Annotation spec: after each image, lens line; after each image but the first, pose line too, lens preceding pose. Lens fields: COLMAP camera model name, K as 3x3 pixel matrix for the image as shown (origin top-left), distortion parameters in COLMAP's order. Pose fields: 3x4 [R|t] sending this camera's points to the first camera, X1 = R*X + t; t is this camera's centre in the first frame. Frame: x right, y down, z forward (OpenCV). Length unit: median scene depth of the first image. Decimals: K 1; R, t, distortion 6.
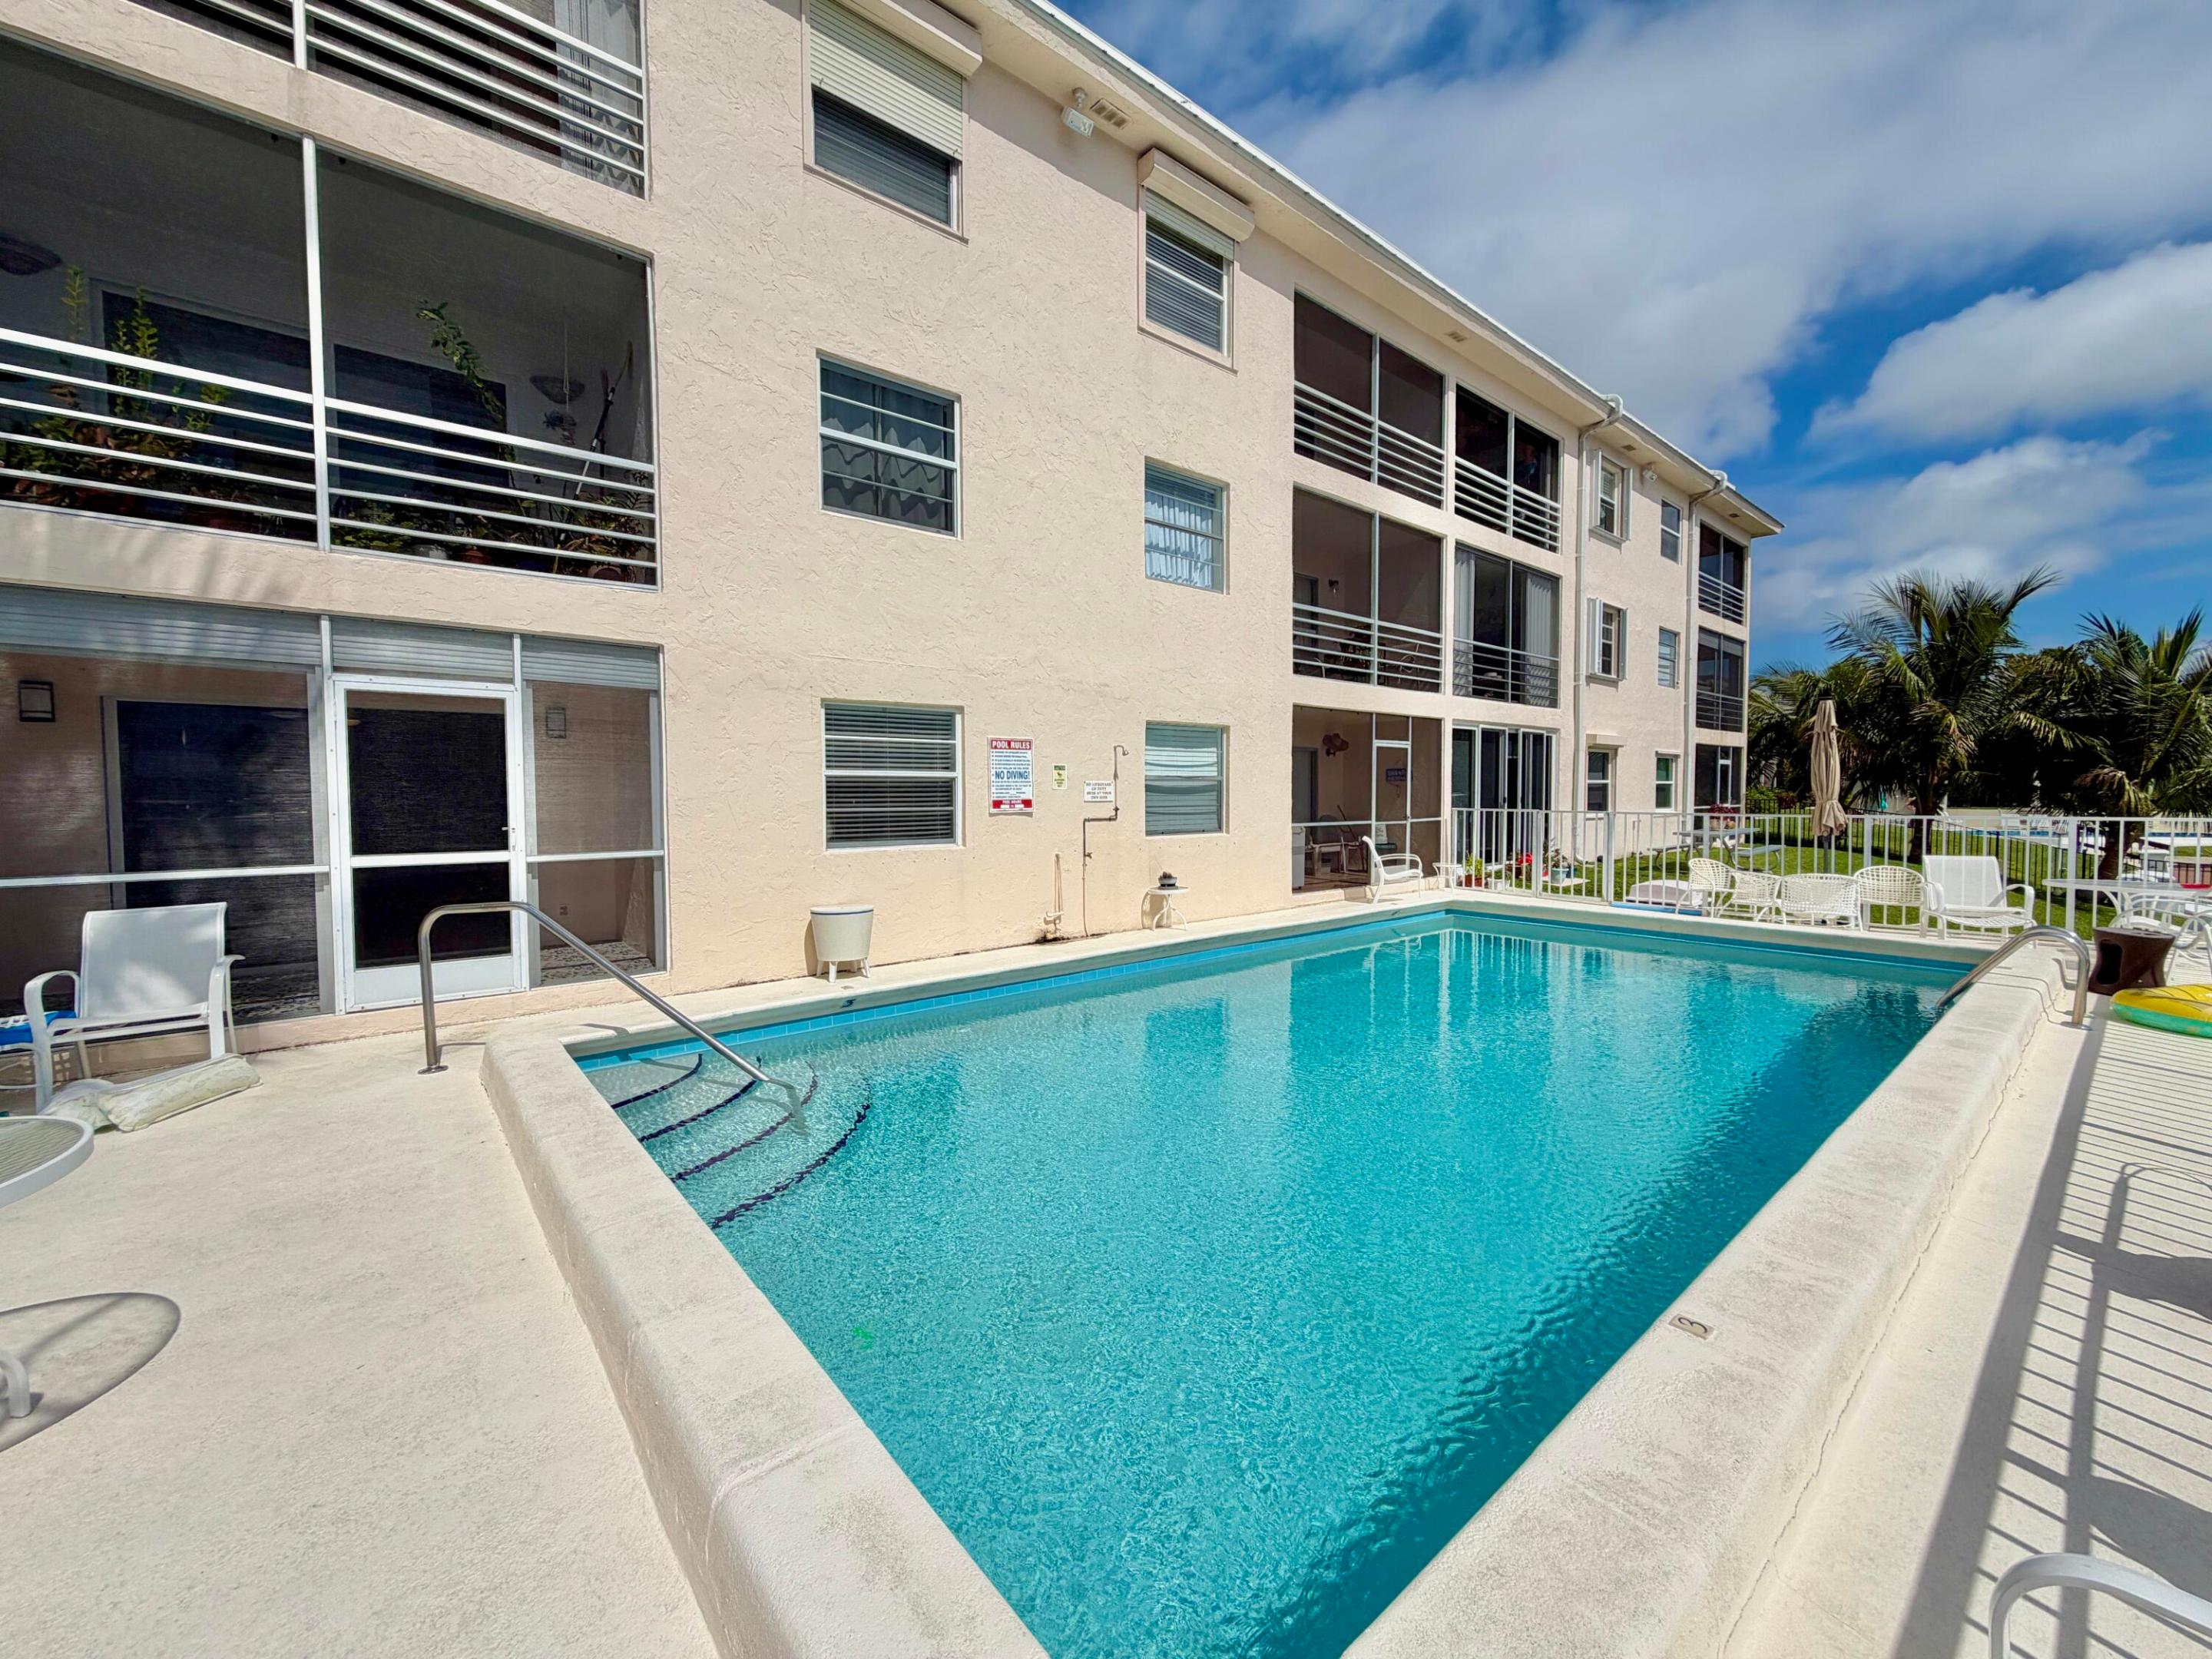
lens RADIAL K [[786.4, 0, 1105.0], [0, 786.4, 821.4], [0, 0, 1]] dist [-0.007588, 0.000036]
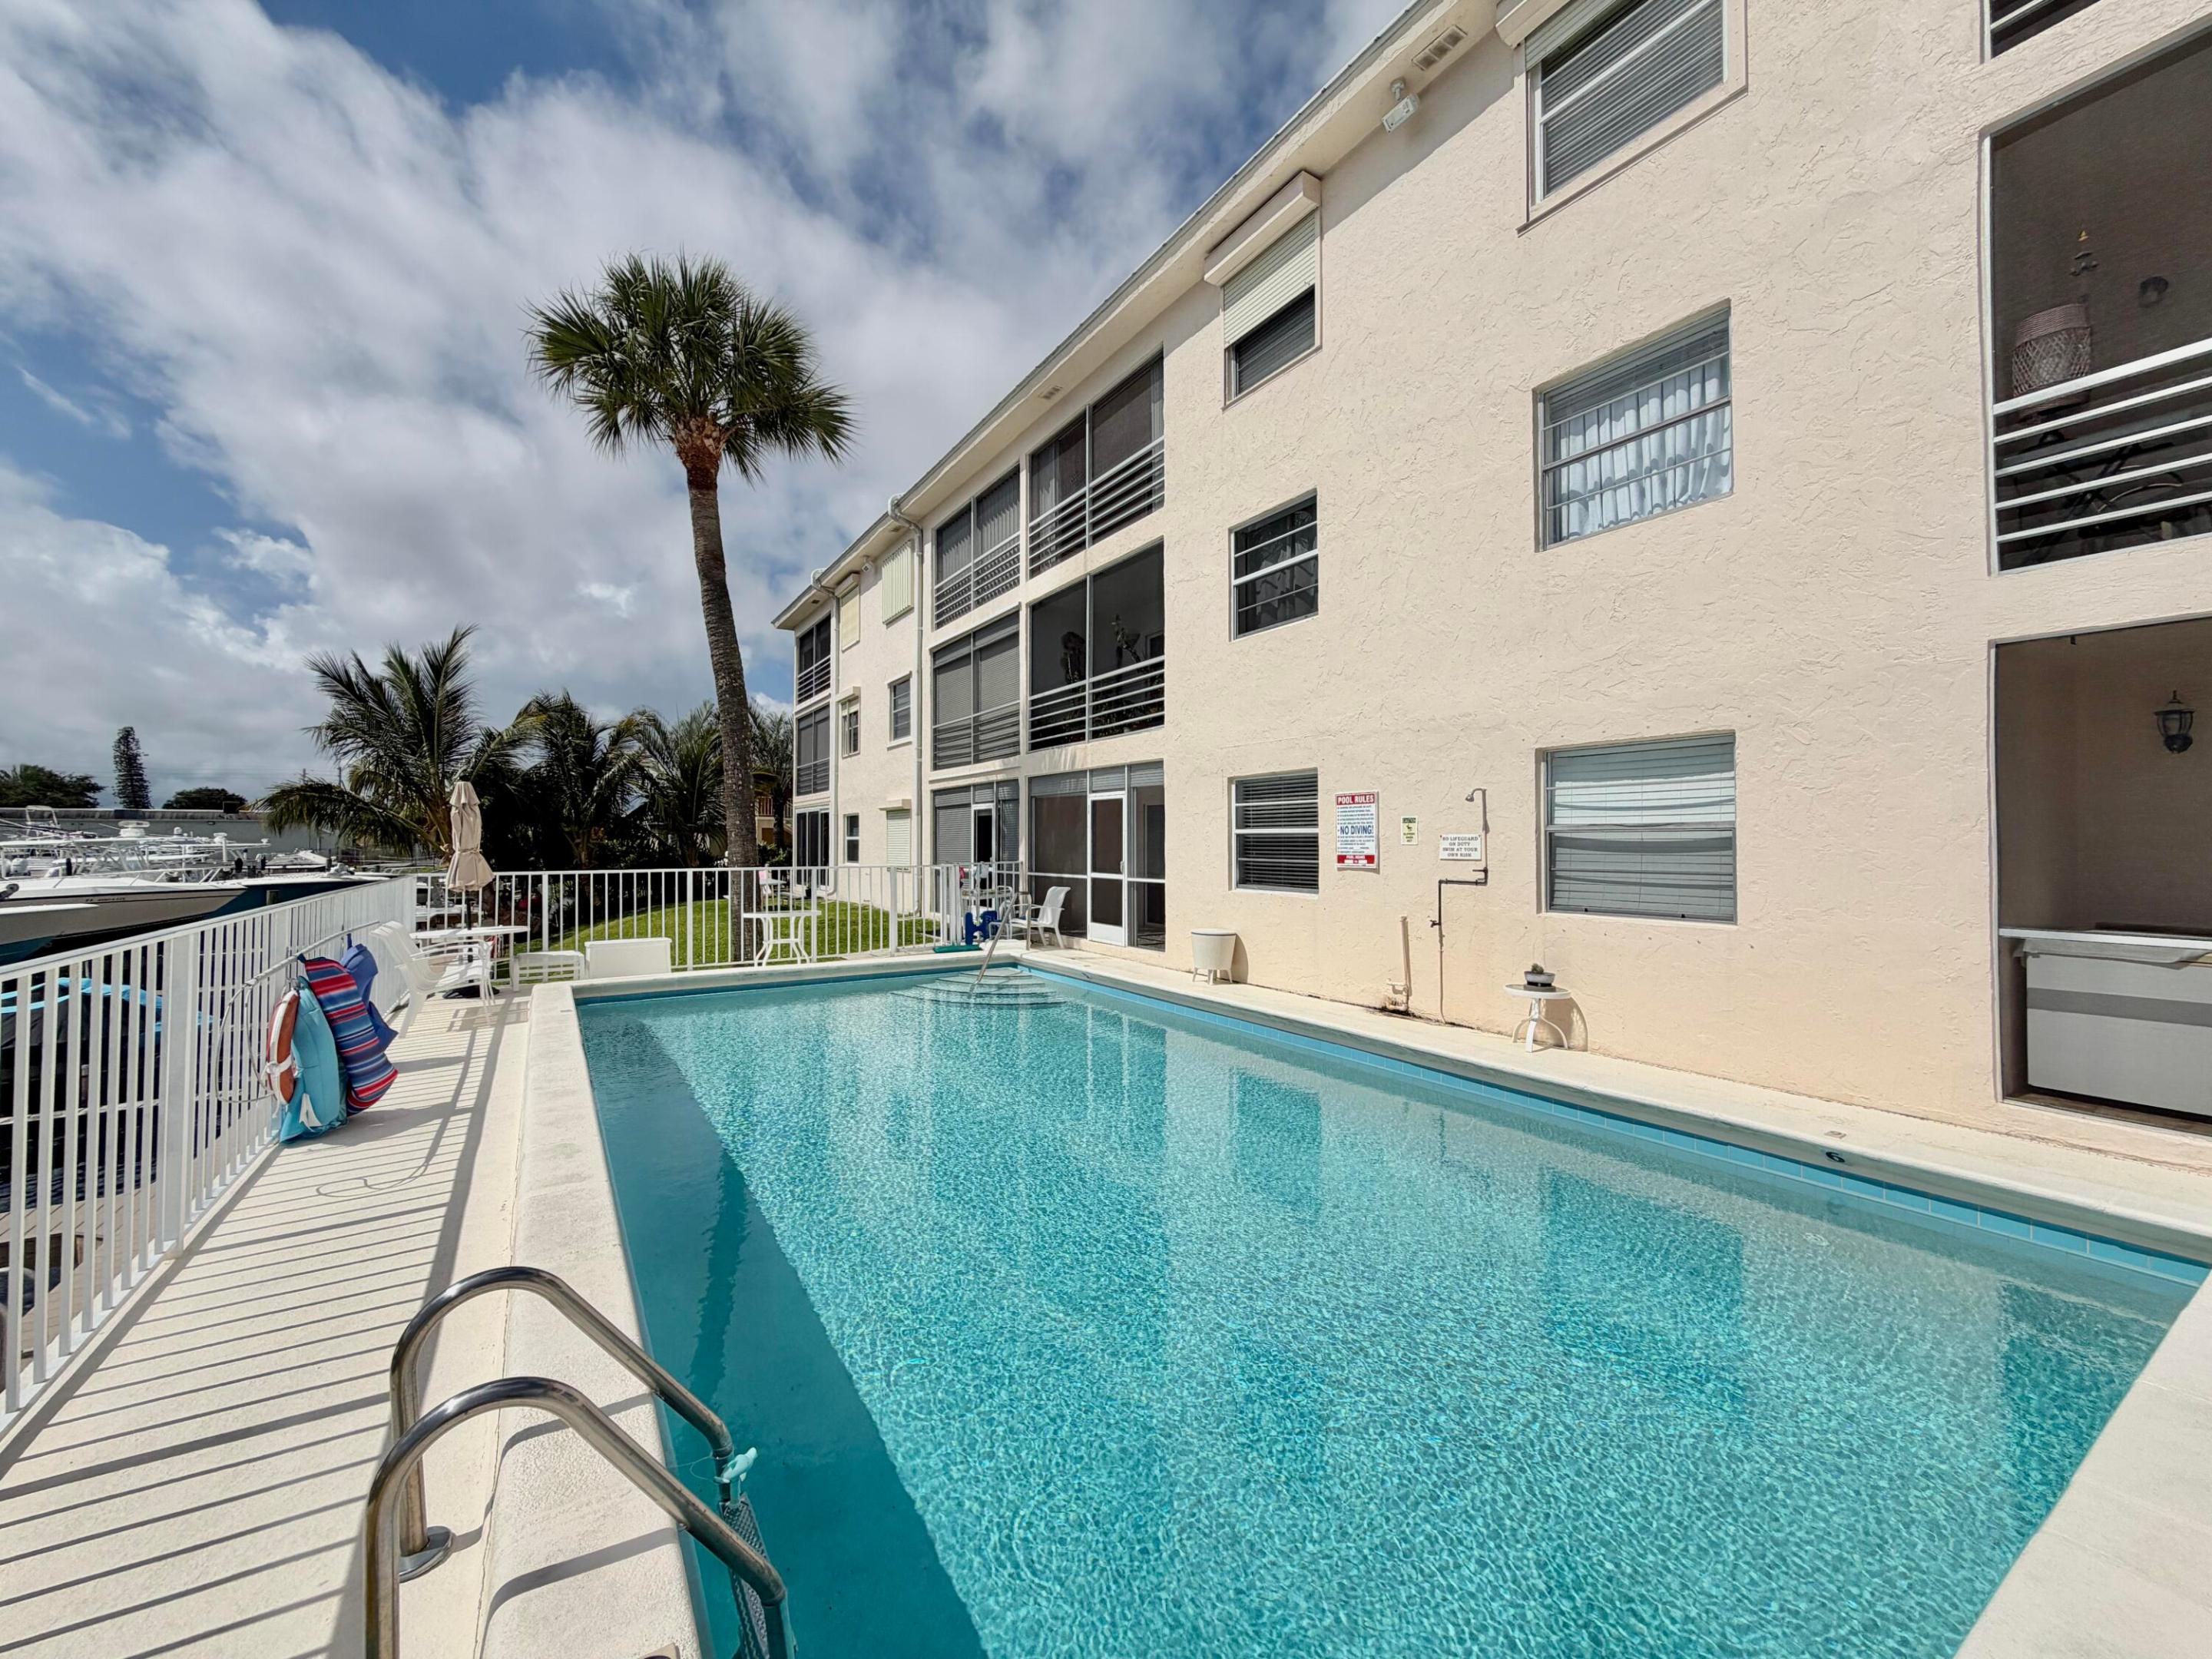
lens RADIAL K [[880.9, 0, 1096.6], [0, 880.9, 827.1], [0, 0, 1]] dist [0.000199, 0.000400]
pose [[-0.086163, -0.015332, -0.996163, 1.062642], [-0.039440, 0.999150, -0.011967, -0.038166], [0.995500, 0.038258, -0.086694, 0.808171]]
